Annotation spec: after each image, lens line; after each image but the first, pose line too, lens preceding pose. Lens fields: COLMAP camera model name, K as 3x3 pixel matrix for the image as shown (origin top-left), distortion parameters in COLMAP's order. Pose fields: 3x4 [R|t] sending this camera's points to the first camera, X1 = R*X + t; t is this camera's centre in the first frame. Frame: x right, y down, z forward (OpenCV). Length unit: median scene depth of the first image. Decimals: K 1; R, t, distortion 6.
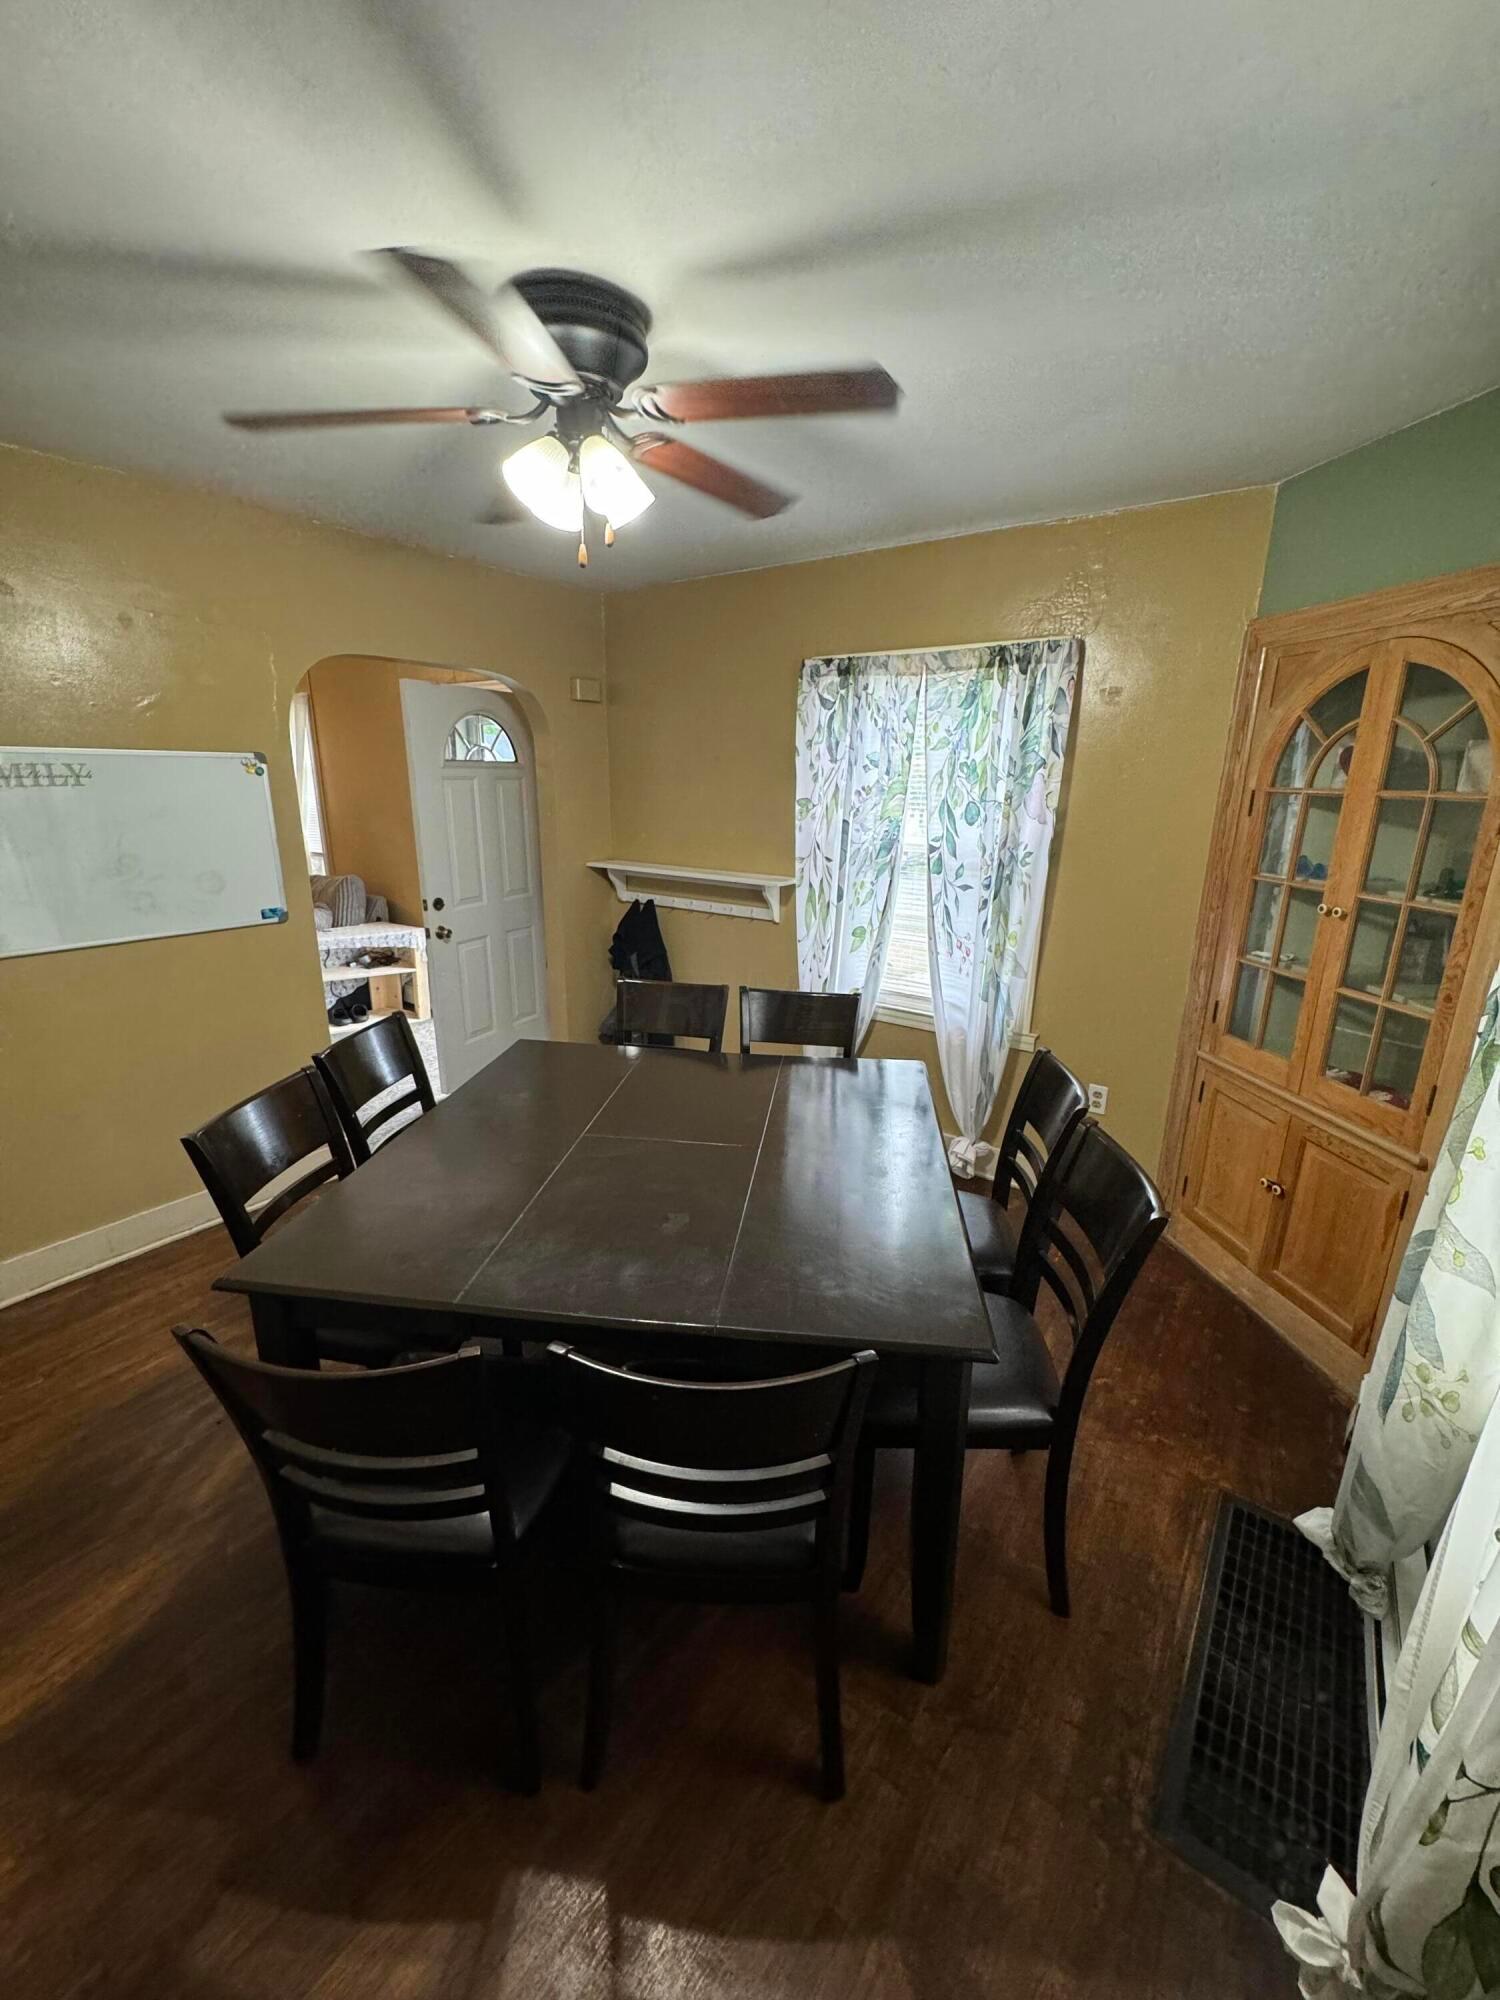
lens RADIAL K [[796.3, 0, 754.6], [0, 796.3, 990.9], [0, 0, 1]] dist [-0.005945, 0.001406]
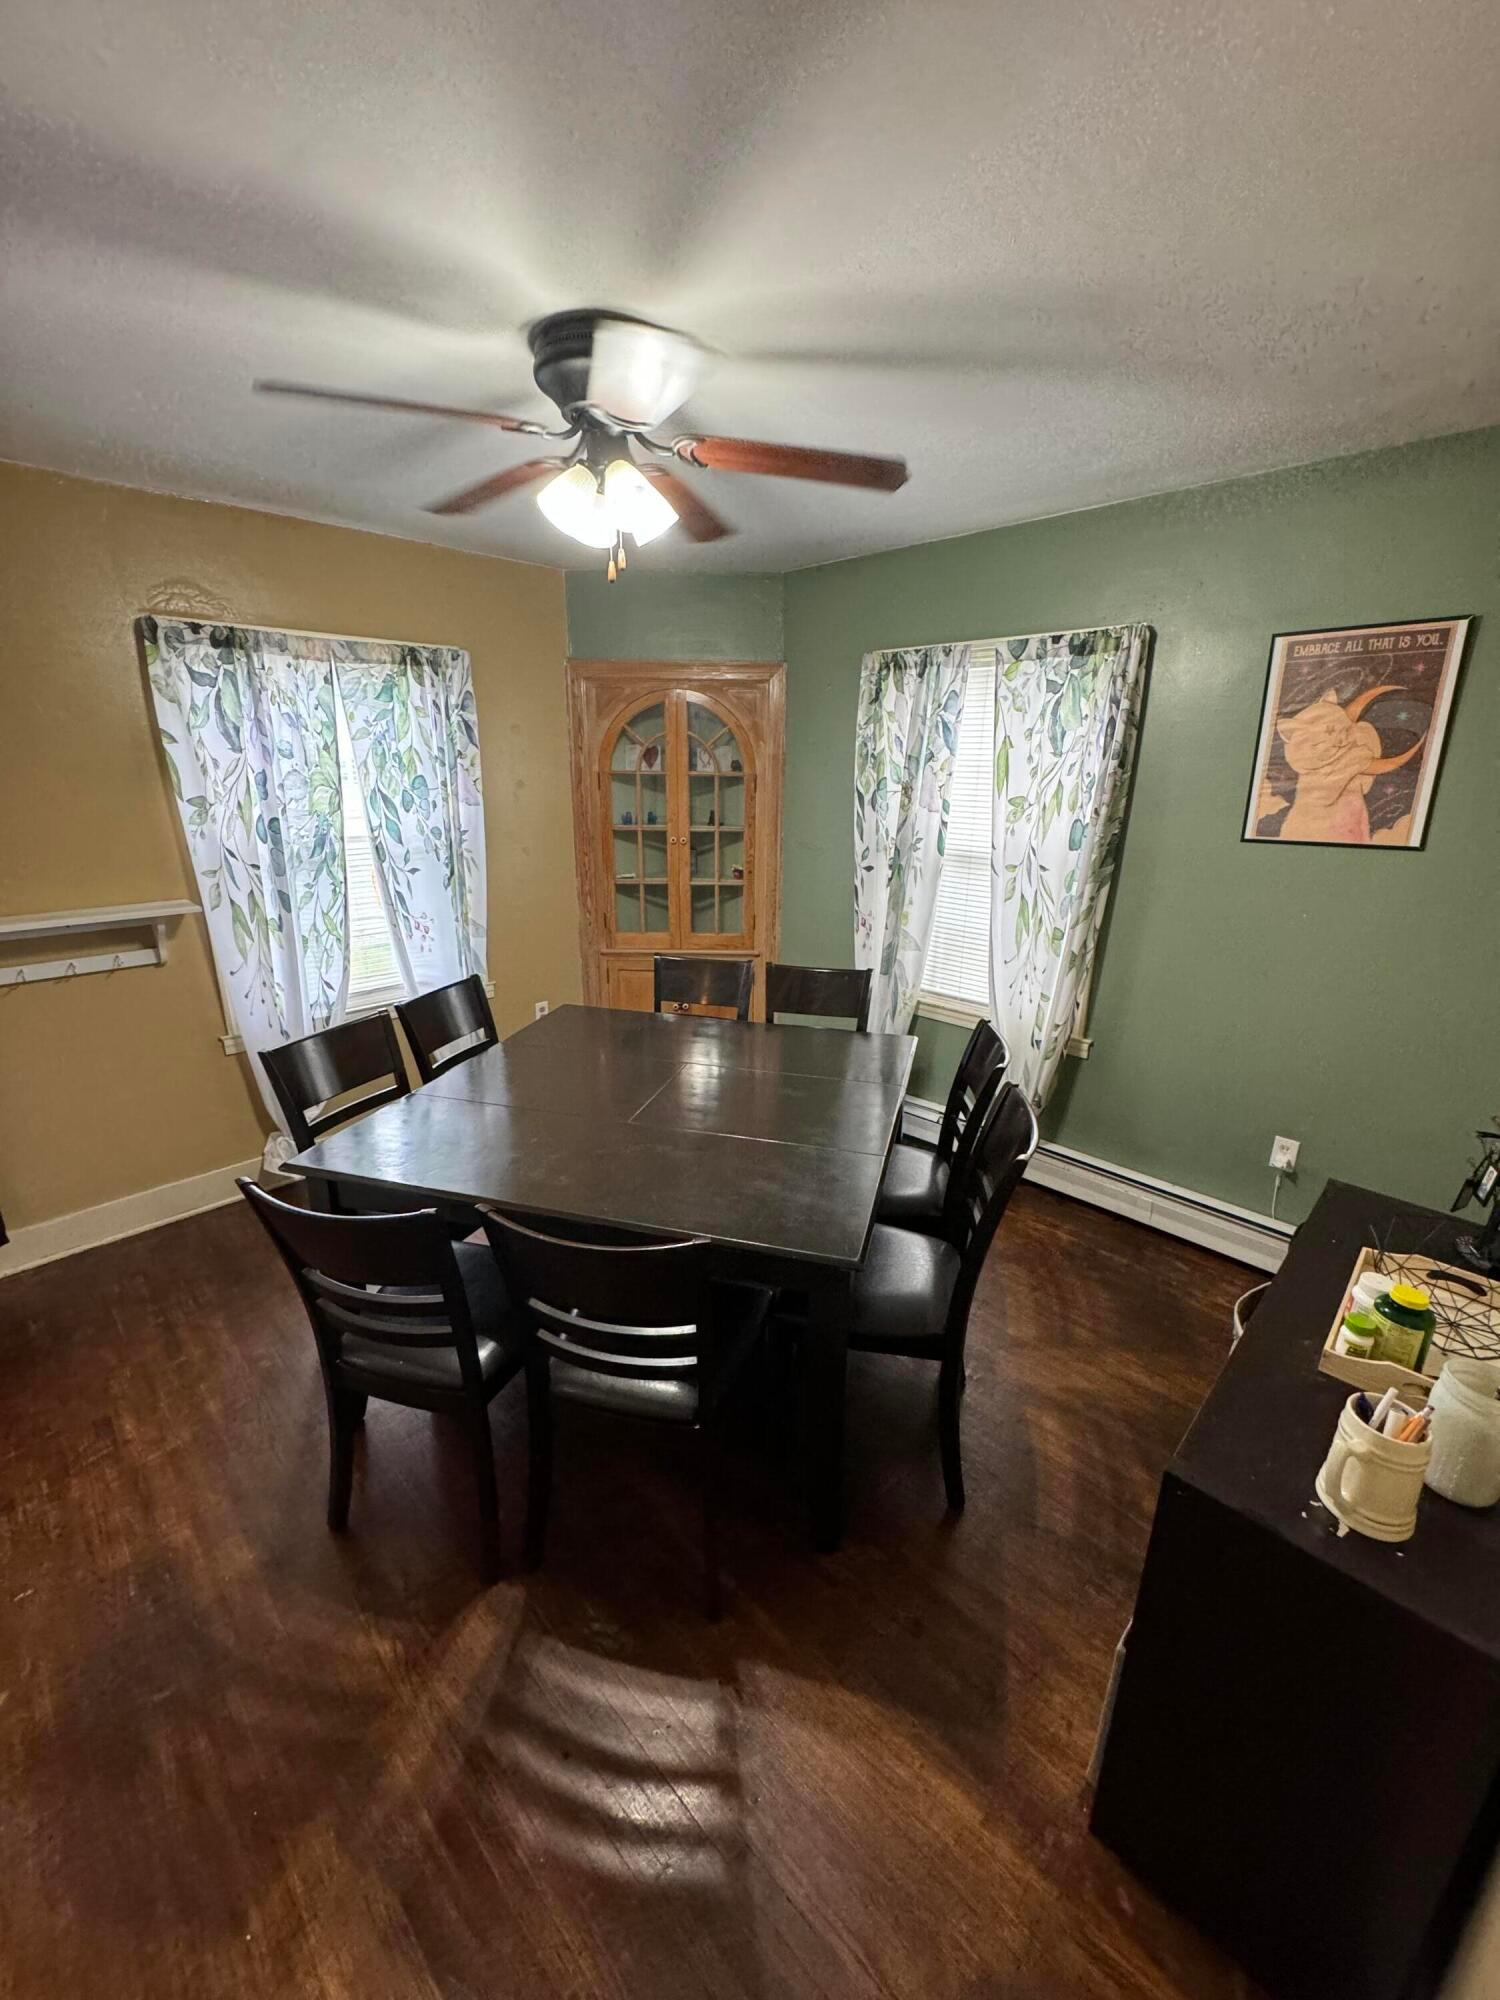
lens RADIAL K [[796.3, 0, 752.5], [0, 796.3, 998.6], [0, 0, 1]] dist [-0.005945, 0.001406]
pose [[0.147259, -0.291520, 0.945162, -0.727034], [0.255825, 0.934289, 0.248308, -0.118362], [-0.955441, 0.205231, 0.212160, 0.374360]]
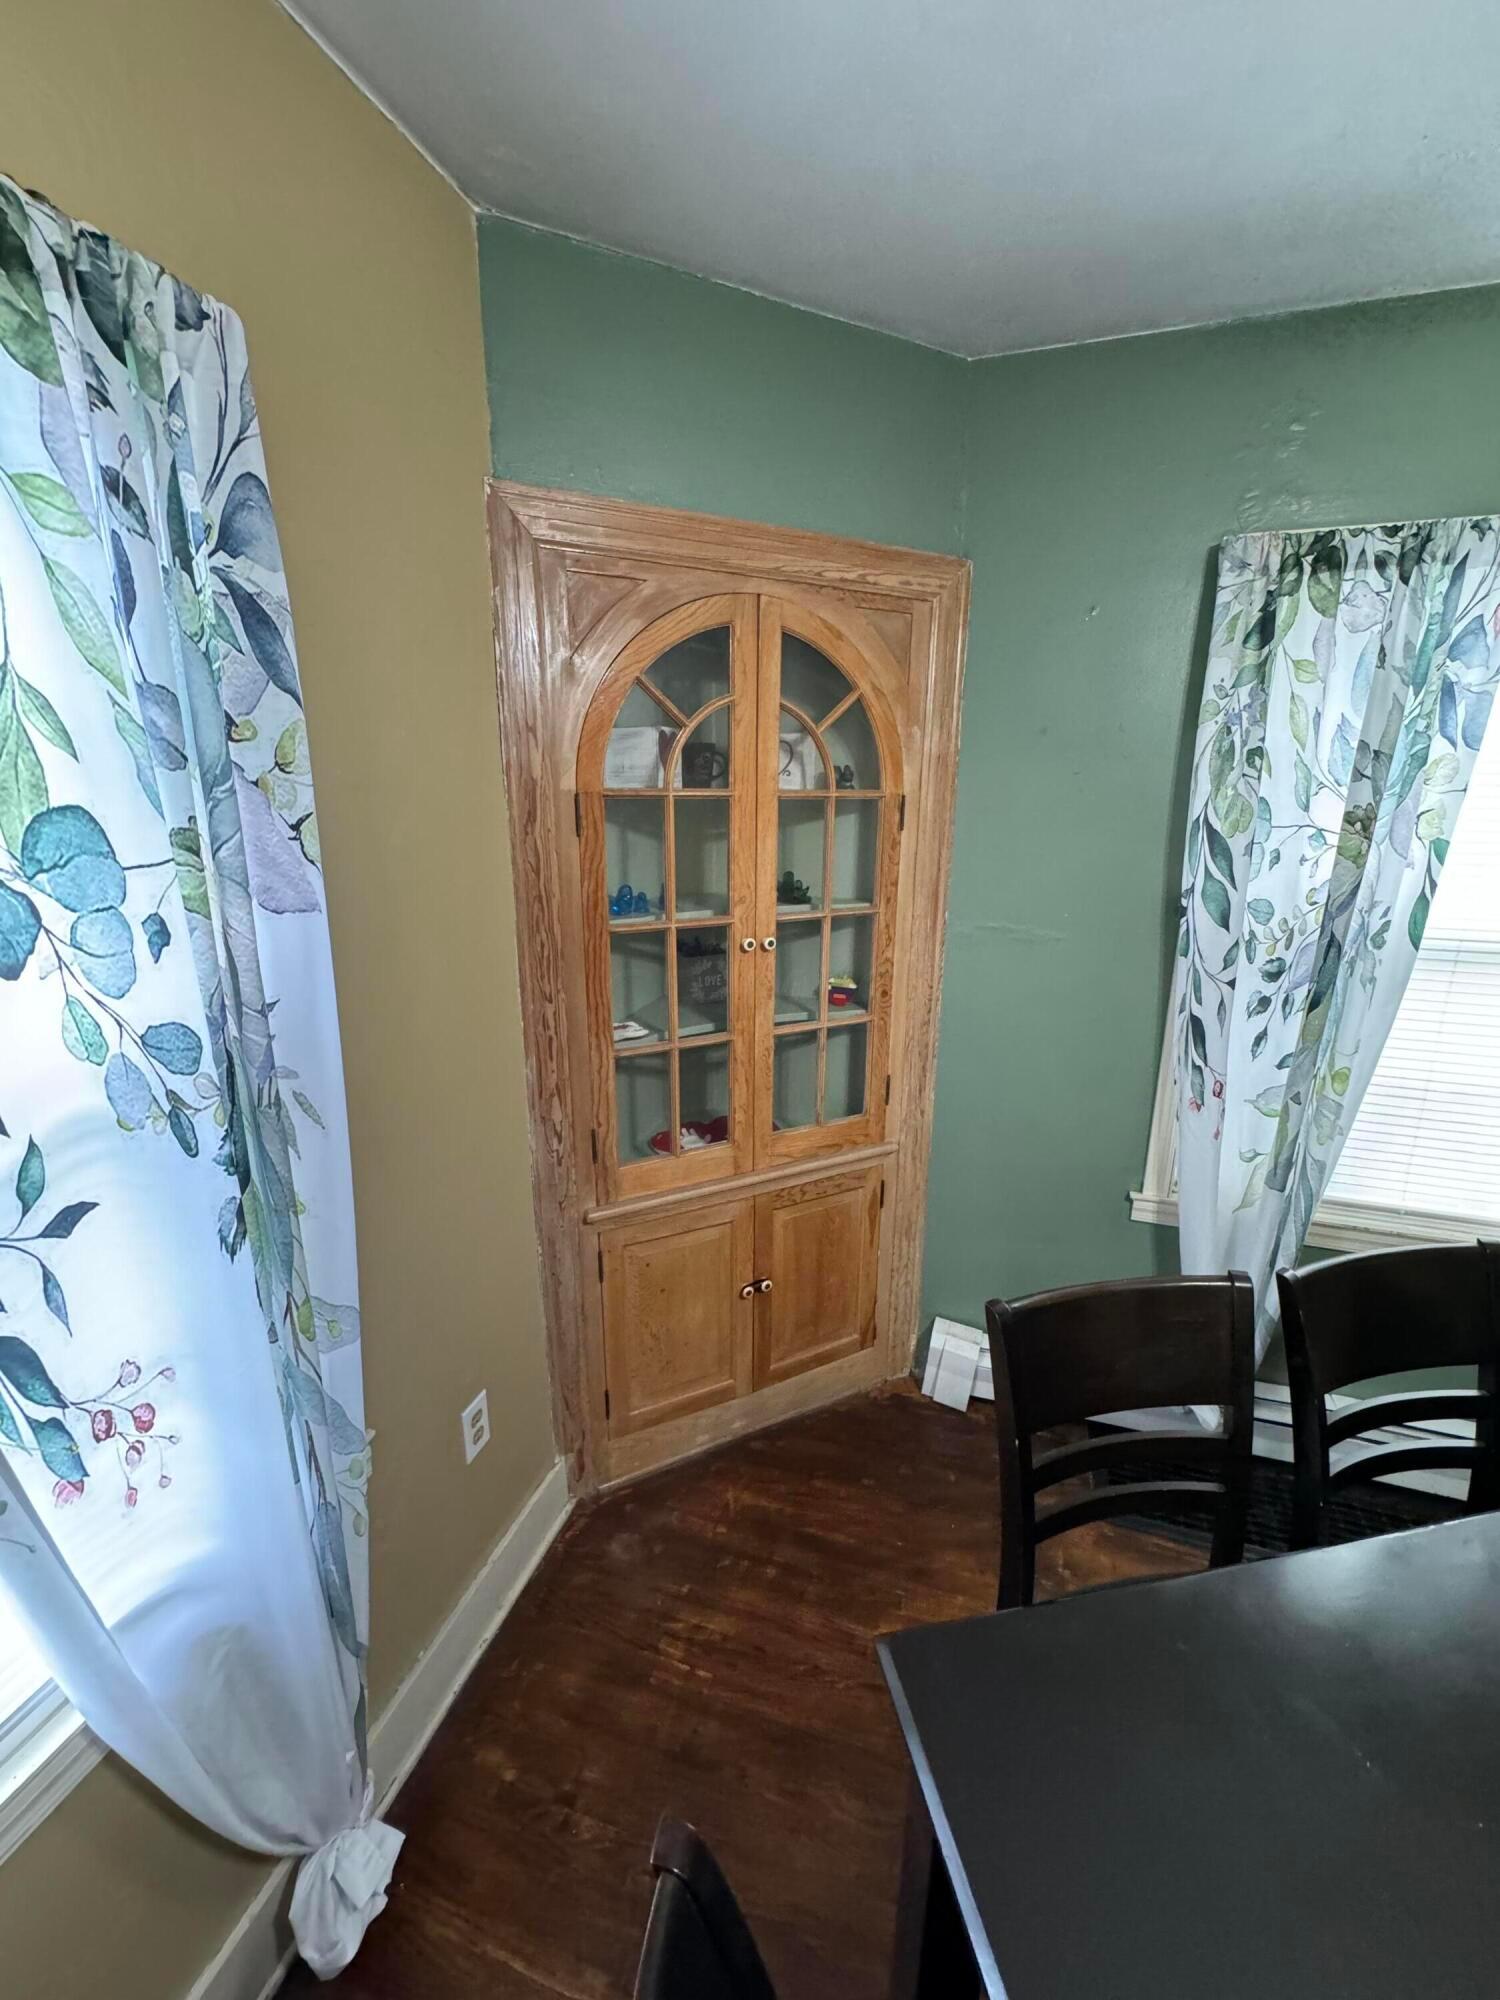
lens RADIAL K [[796.3, 0, 749.5], [0, 796.3, 999.5], [0, 0, 1]] dist [-0.005945, 0.001406]
pose [[-0.303345, -0.256031, 0.917840, -0.005548], [0.245387, 0.909750, 0.334874, -0.221989], [-0.920743, 0.326809, -0.213141, 0.836365]]
